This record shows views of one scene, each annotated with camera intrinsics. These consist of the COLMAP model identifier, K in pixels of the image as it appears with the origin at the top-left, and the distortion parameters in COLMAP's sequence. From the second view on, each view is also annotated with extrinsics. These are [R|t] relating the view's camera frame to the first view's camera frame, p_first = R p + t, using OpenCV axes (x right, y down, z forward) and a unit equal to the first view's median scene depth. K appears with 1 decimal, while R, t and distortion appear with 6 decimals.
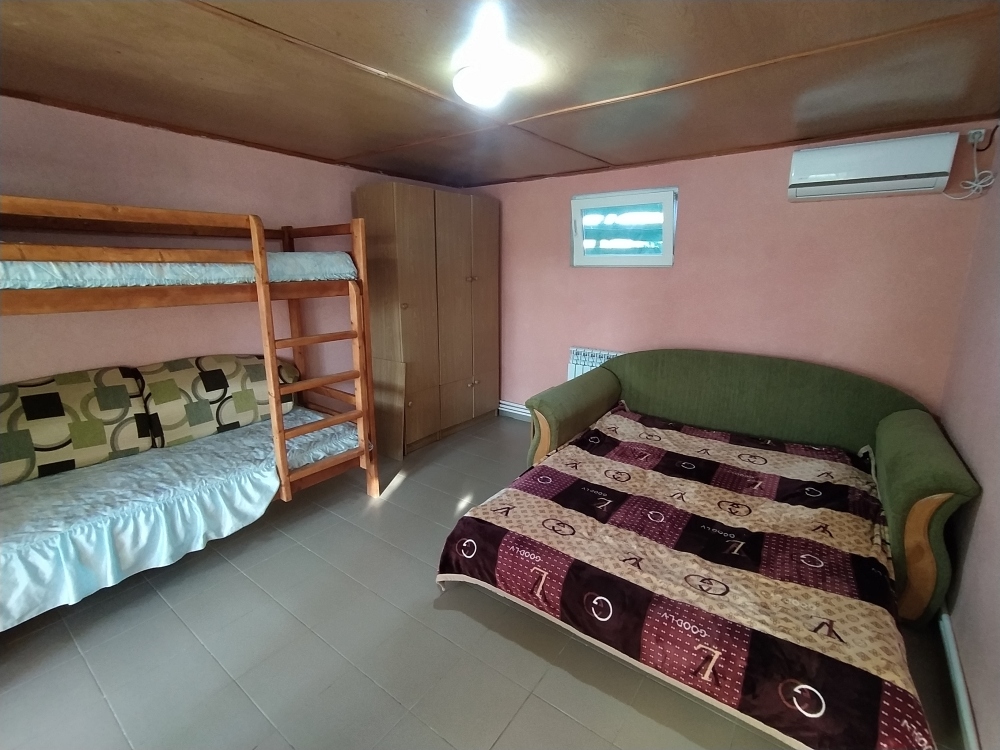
lens RADIAL K [[457.3, 0, 495.5], [0, 457.3, 370.1], [0, 0, 1]] dist [-0.020099, 0.012094]
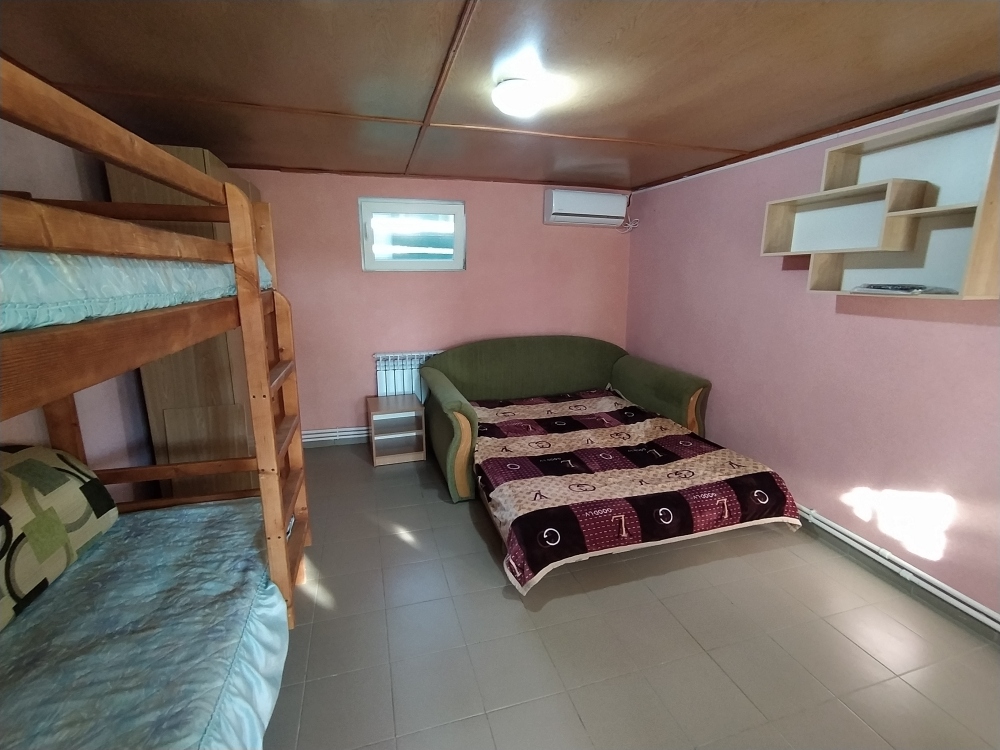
lens RADIAL K [[461.0, 0, 501.4], [0, 461.0, 373.5], [0, 0, 1]] dist [-0.045296, 0.034807]
pose [[0.597549, -0.172016, 0.783163, -0.738764], [0.176700, 0.980956, 0.080639, -0.071146], [-0.782120, 0.090199, 0.616565, 0.332146]]
